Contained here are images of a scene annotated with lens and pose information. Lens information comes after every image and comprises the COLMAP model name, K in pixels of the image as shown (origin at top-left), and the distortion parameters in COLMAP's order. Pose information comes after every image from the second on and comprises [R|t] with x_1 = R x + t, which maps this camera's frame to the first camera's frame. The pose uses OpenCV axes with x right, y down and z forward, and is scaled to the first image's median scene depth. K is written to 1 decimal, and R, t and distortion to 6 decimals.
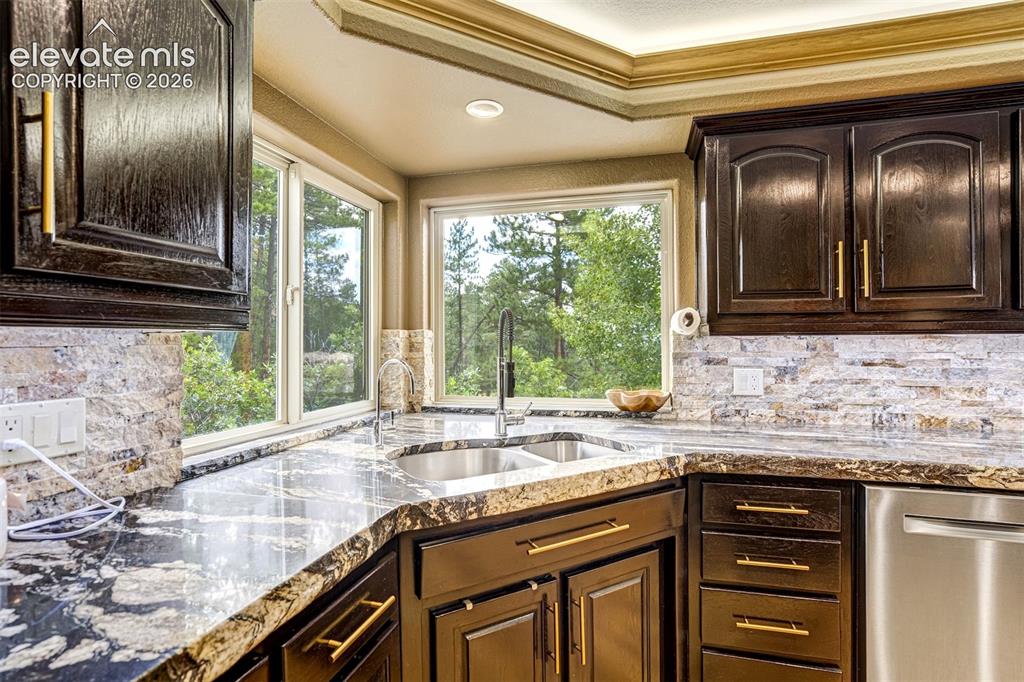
lens RADIAL K [[480.8, 0, 527.1], [0, 480.8, 351.4], [0, 0, 1]] dist [-0.030167, 0.008222]
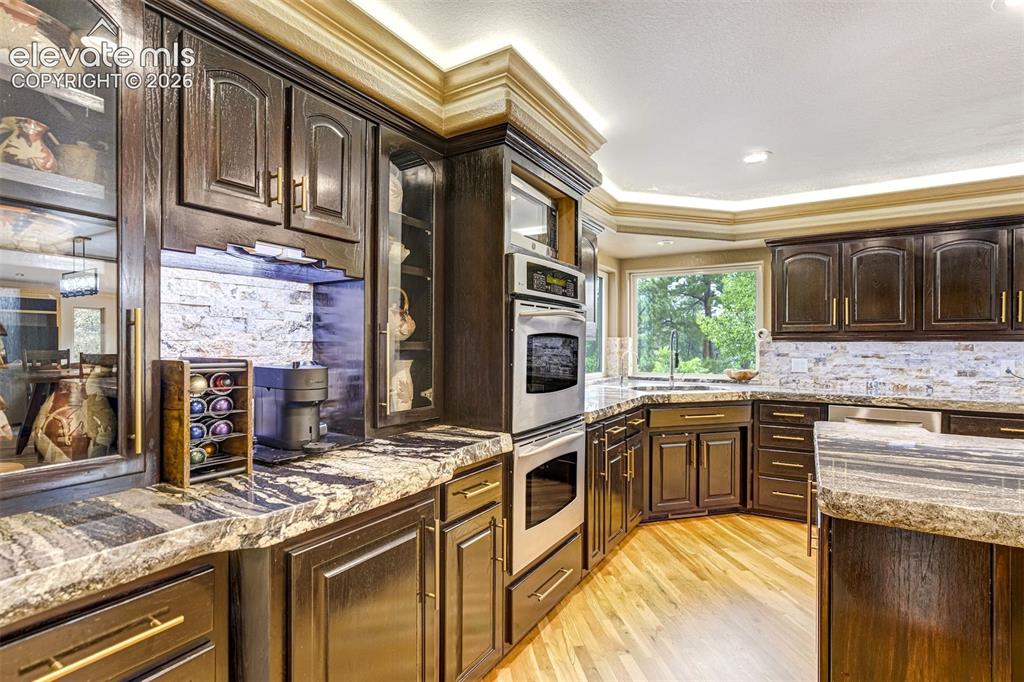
lens RADIAL K [[480.8, 0, 532.5], [0, 480.8, 352.6], [0, 0, 1]] dist [-0.030167, 0.008222]
pose [[0.959007, 0.010089, -0.283202, -0.038114], [-0.009391, 0.999949, 0.003822, 0.014924], [0.283226, -0.001006, 0.959053, -1.255944]]
